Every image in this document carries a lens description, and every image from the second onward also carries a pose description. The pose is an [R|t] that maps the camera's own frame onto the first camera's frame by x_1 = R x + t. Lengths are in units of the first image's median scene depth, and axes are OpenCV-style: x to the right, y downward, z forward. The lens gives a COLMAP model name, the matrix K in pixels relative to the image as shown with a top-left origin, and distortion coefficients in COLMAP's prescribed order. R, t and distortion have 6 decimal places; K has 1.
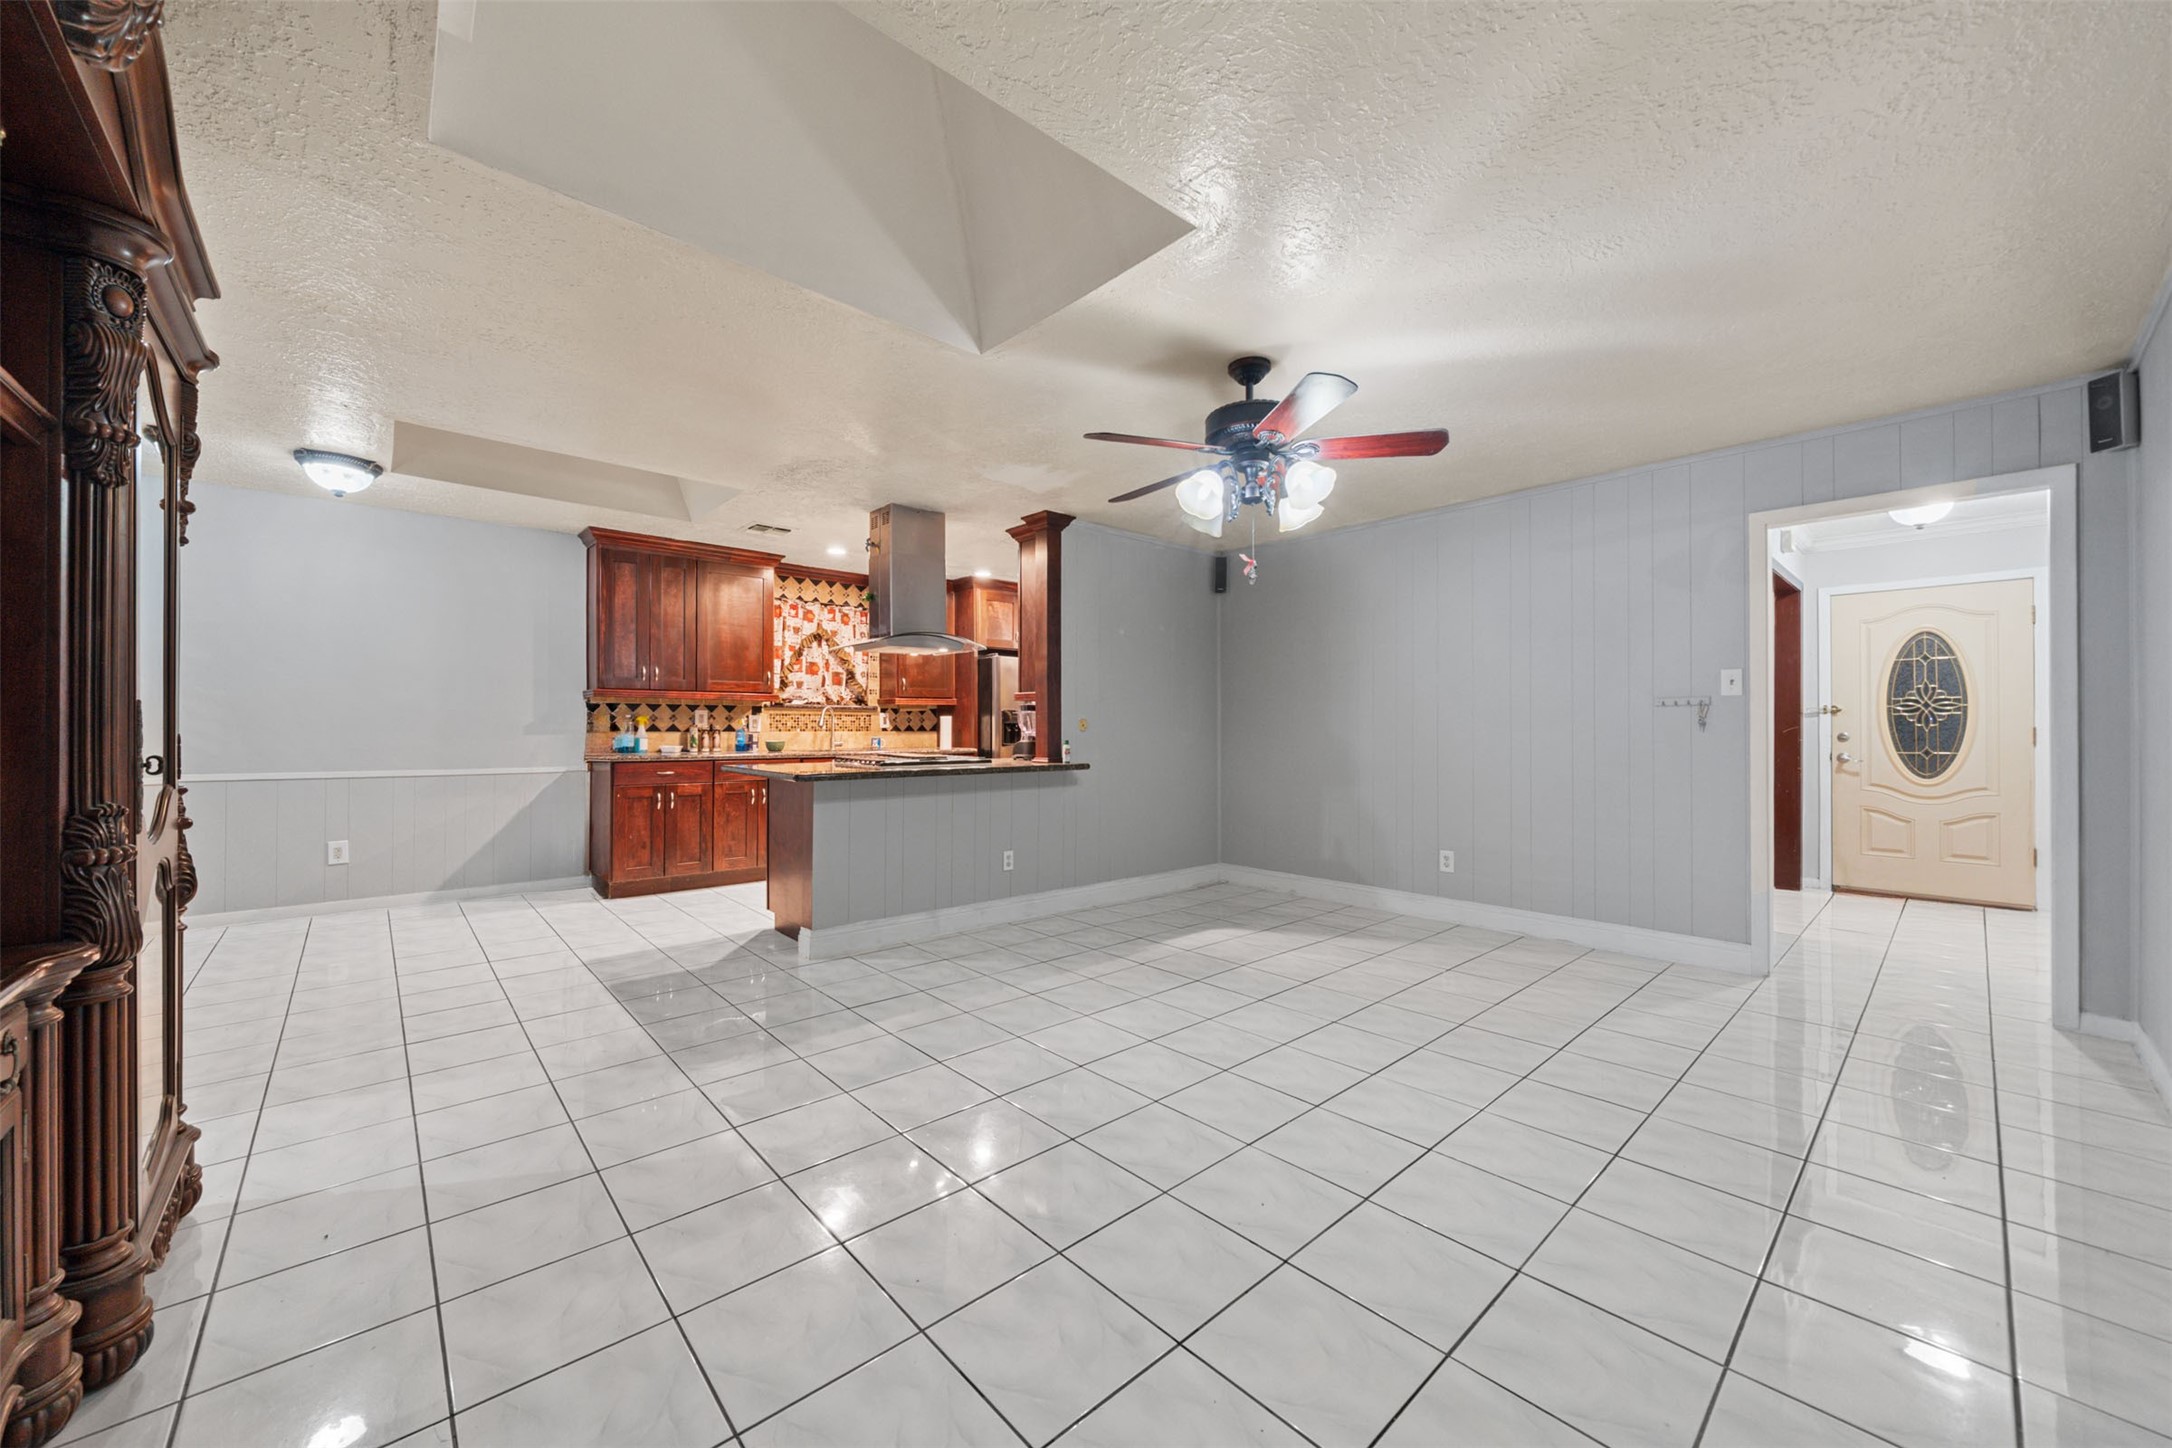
lens RADIAL K [[803.0, 0, 1063.7], [0, 803.0, 724.4], [0, 0, 1]] dist [-0.001154, -0.000486]
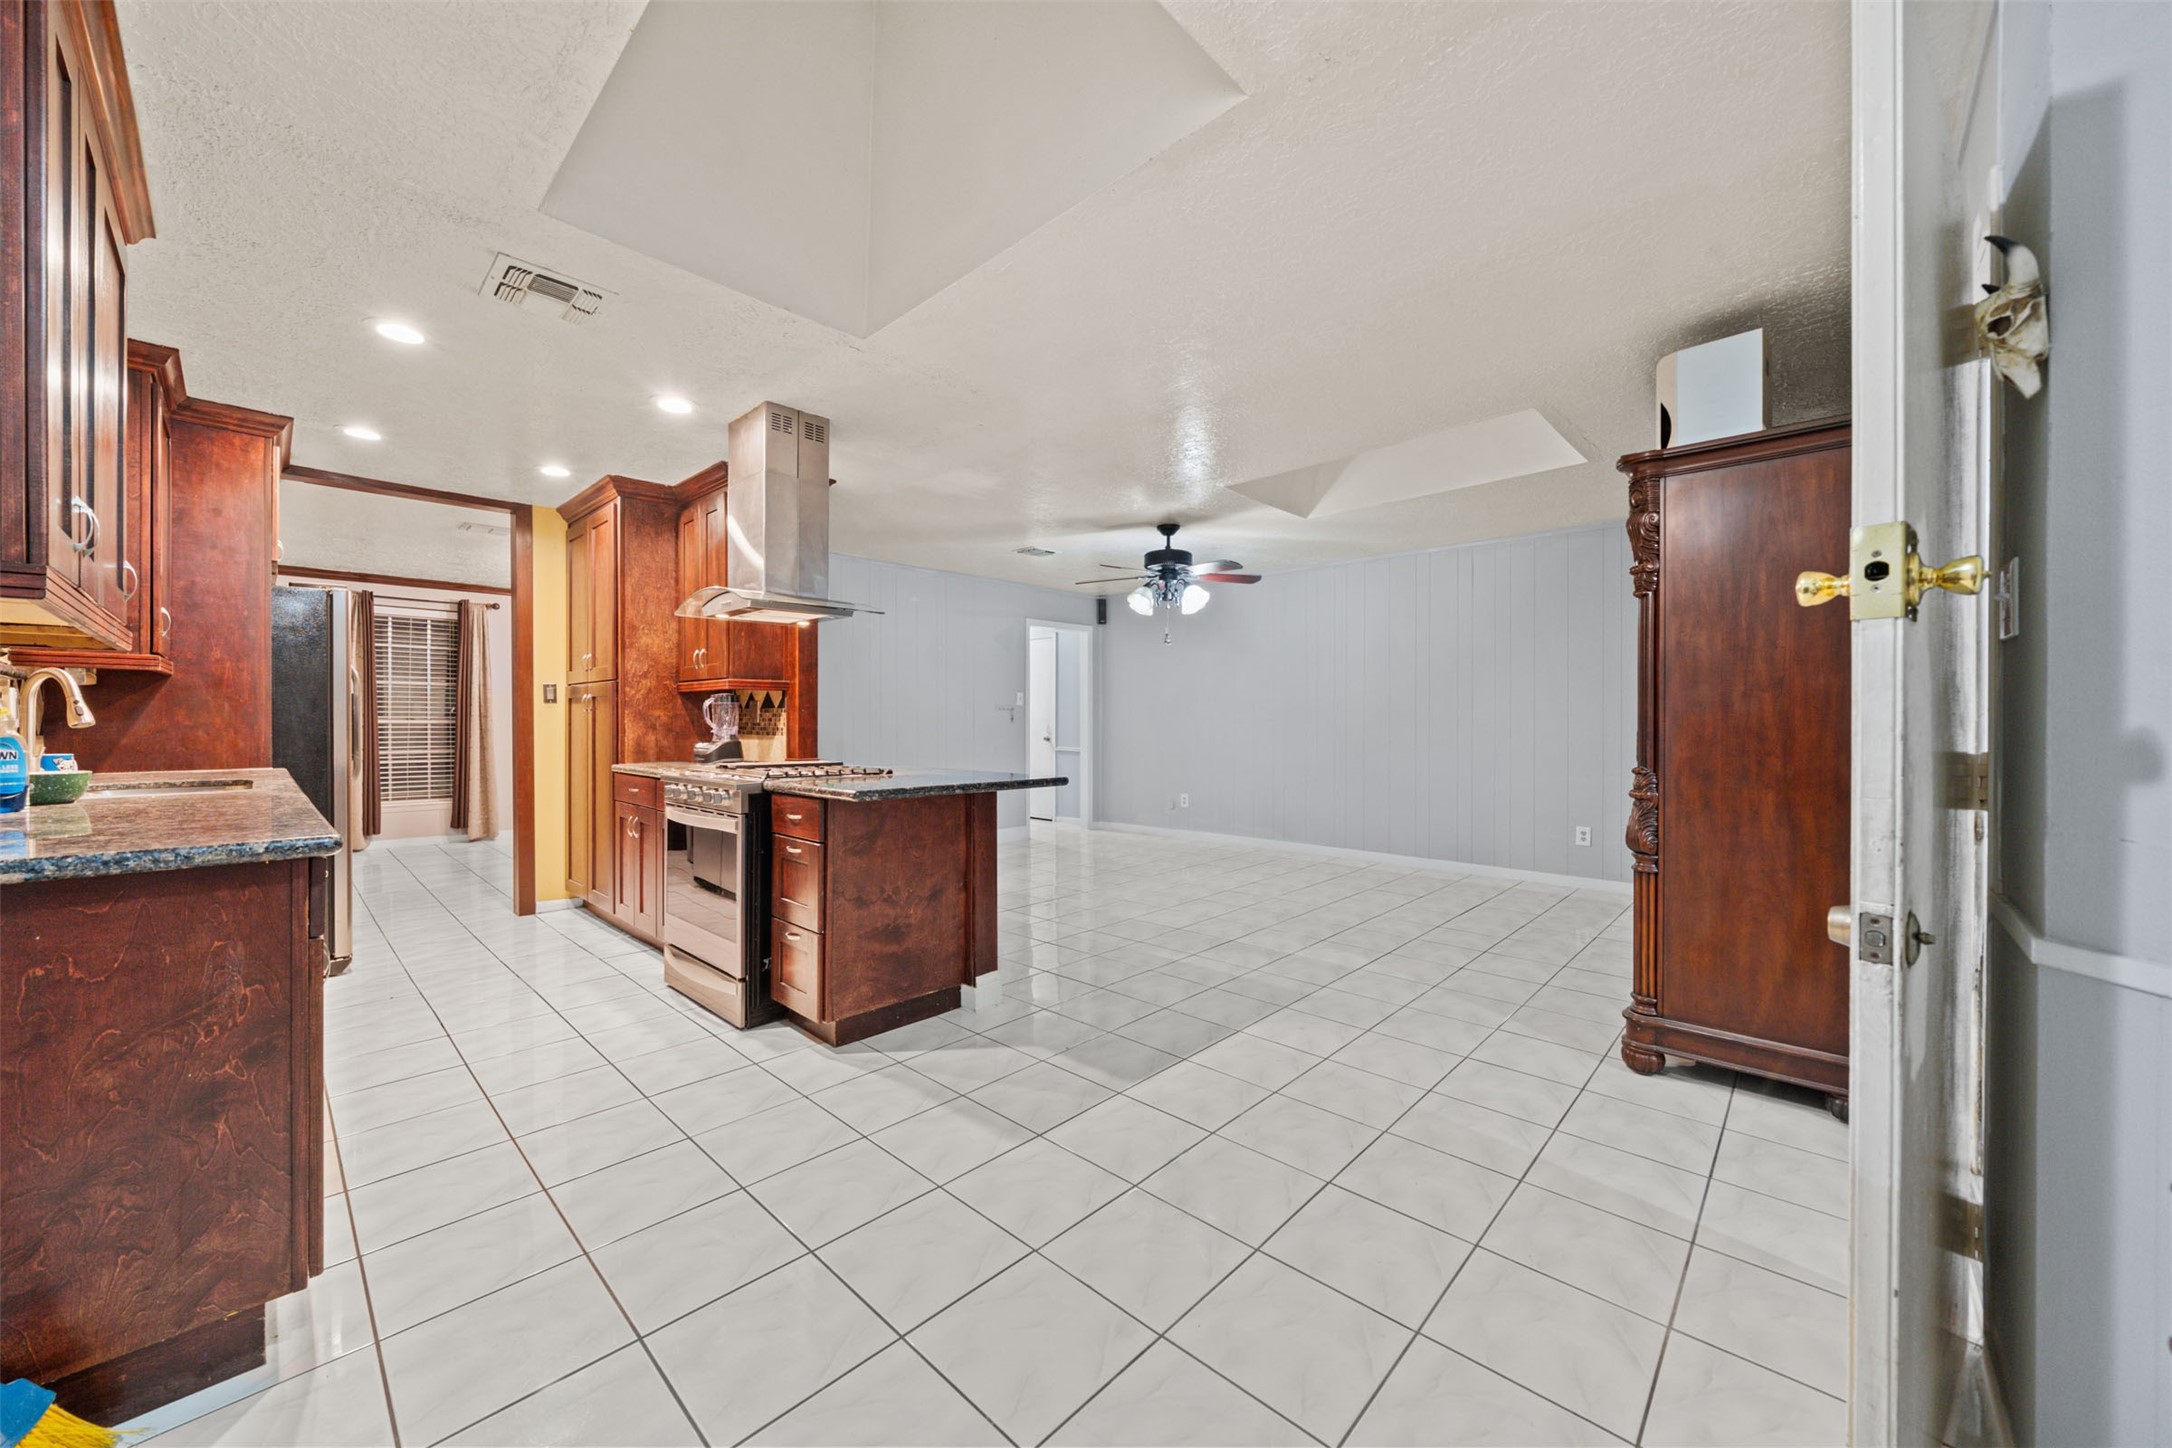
lens RADIAL K [[803.0, 0, 1080.3], [0, 803.0, 717.8], [0, 0, 1]] dist [-0.001154, -0.000486]
pose [[-0.101481, 0.002793, 0.994834, -0.726916], [-0.000423, 0.999996, -0.002850, 0.000704], [-0.994837, -0.000710, -0.101479, 0.637198]]
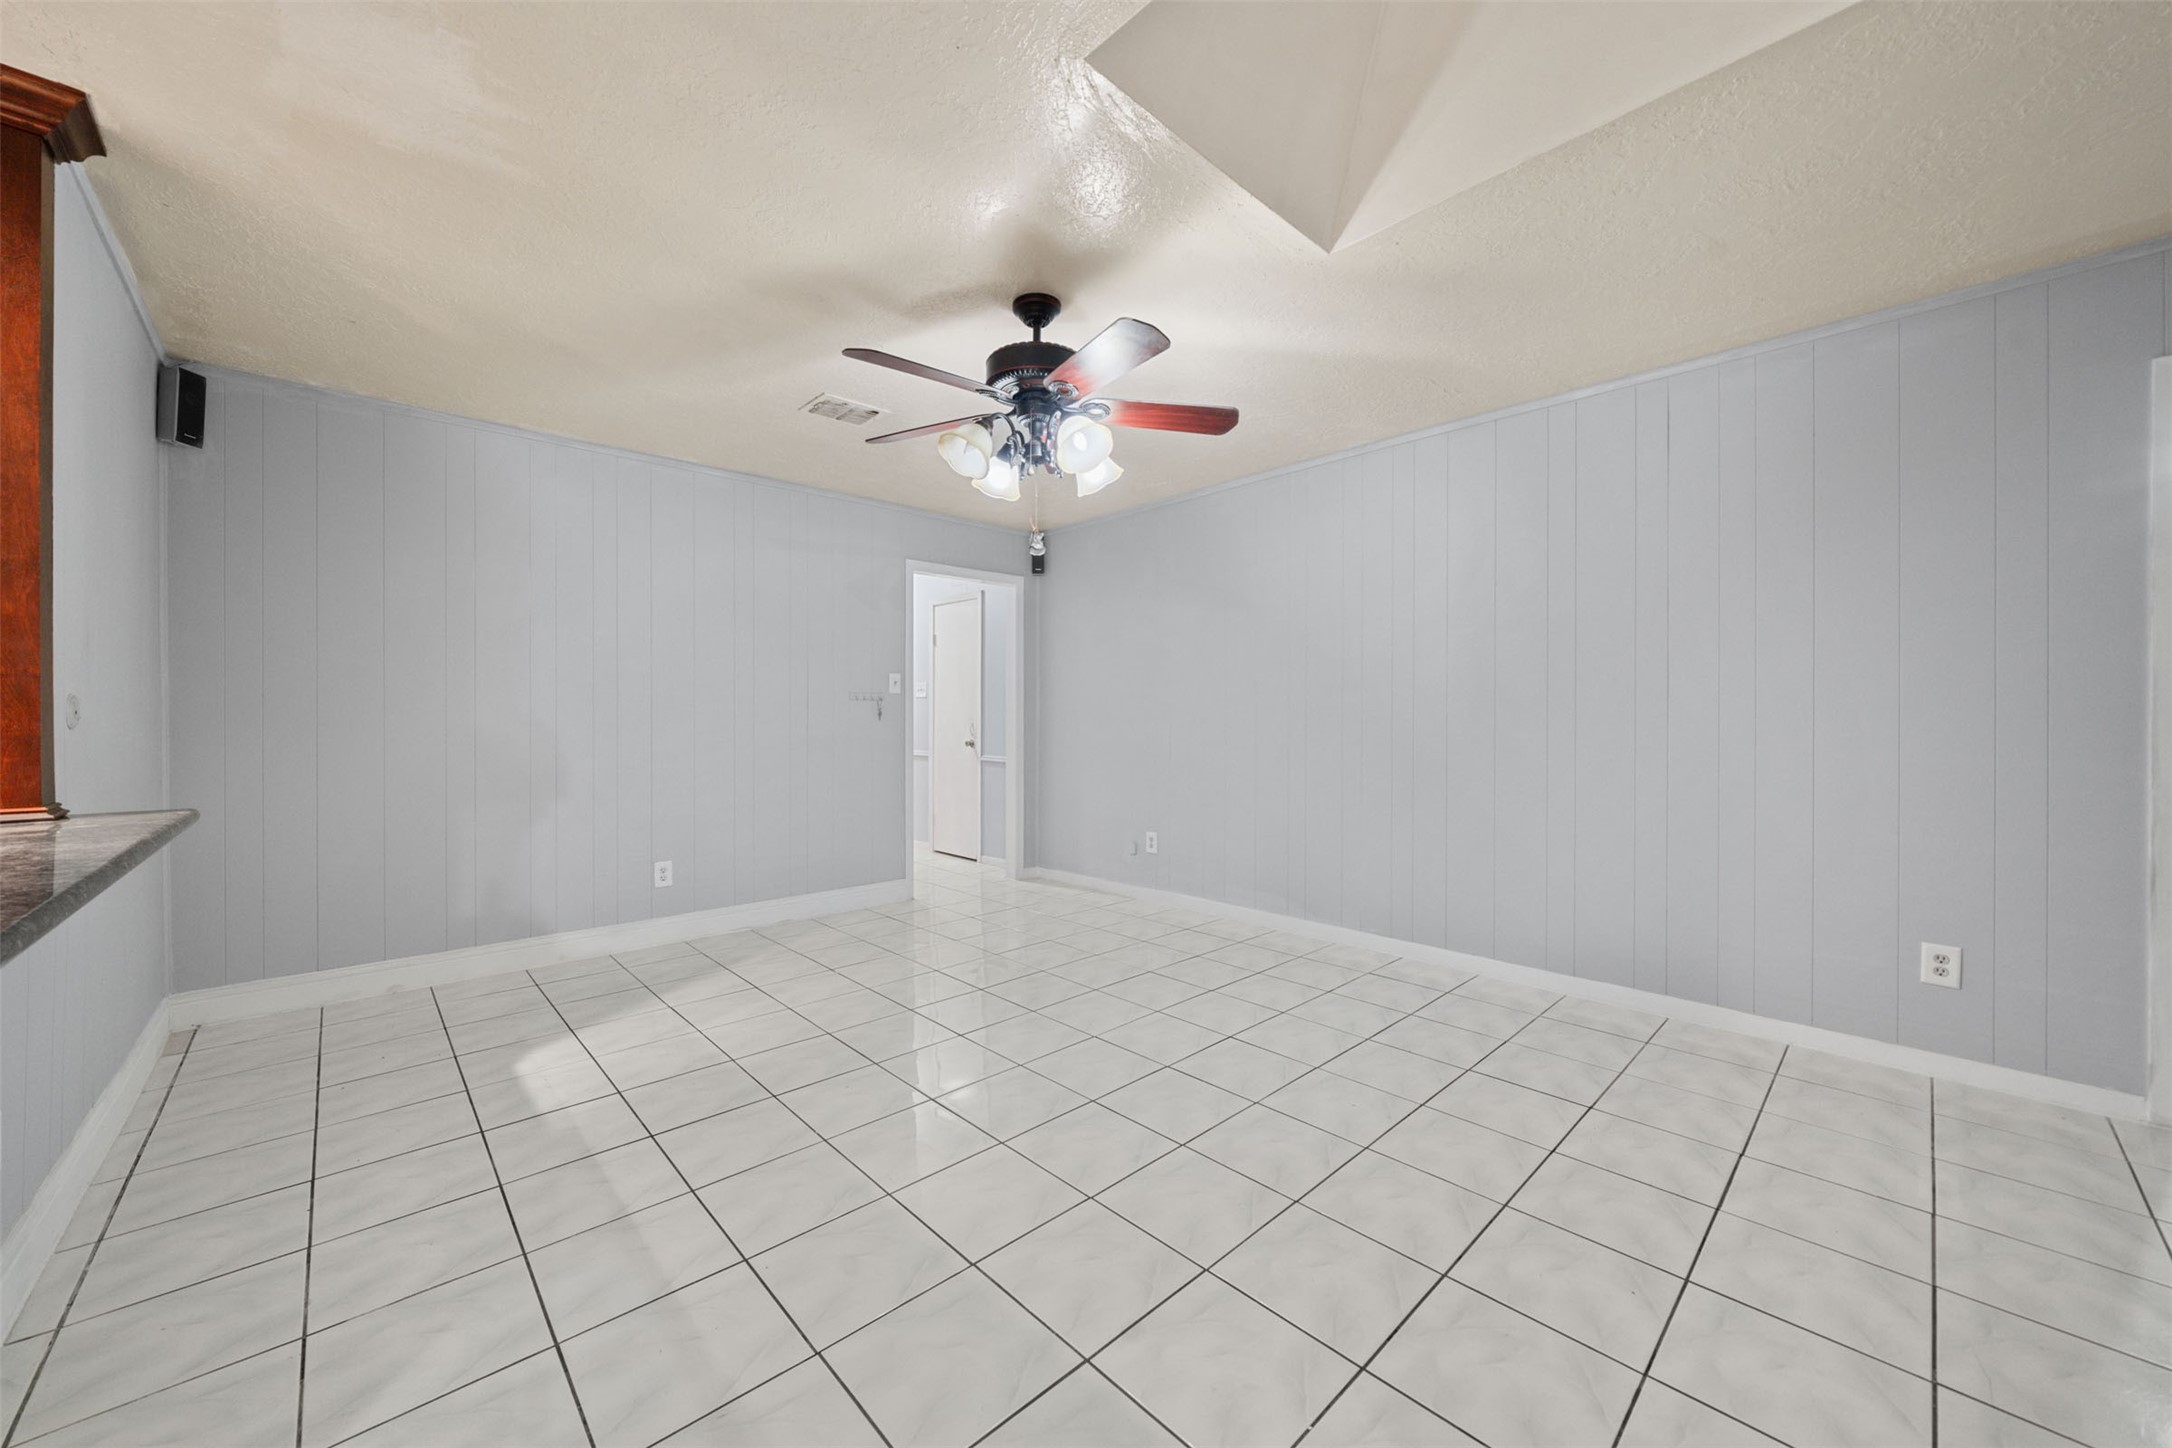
lens RADIAL K [[803.0, 0, 1080.7], [0, 803.0, 713.0], [0, 0, 1]] dist [-0.001154, -0.000486]
pose [[-0.044440, 0.007162, 0.998986, -0.303807], [-0.003130, 0.999968, -0.007308, 0.003388], [-0.999007, -0.003452, -0.044416, 0.458586]]
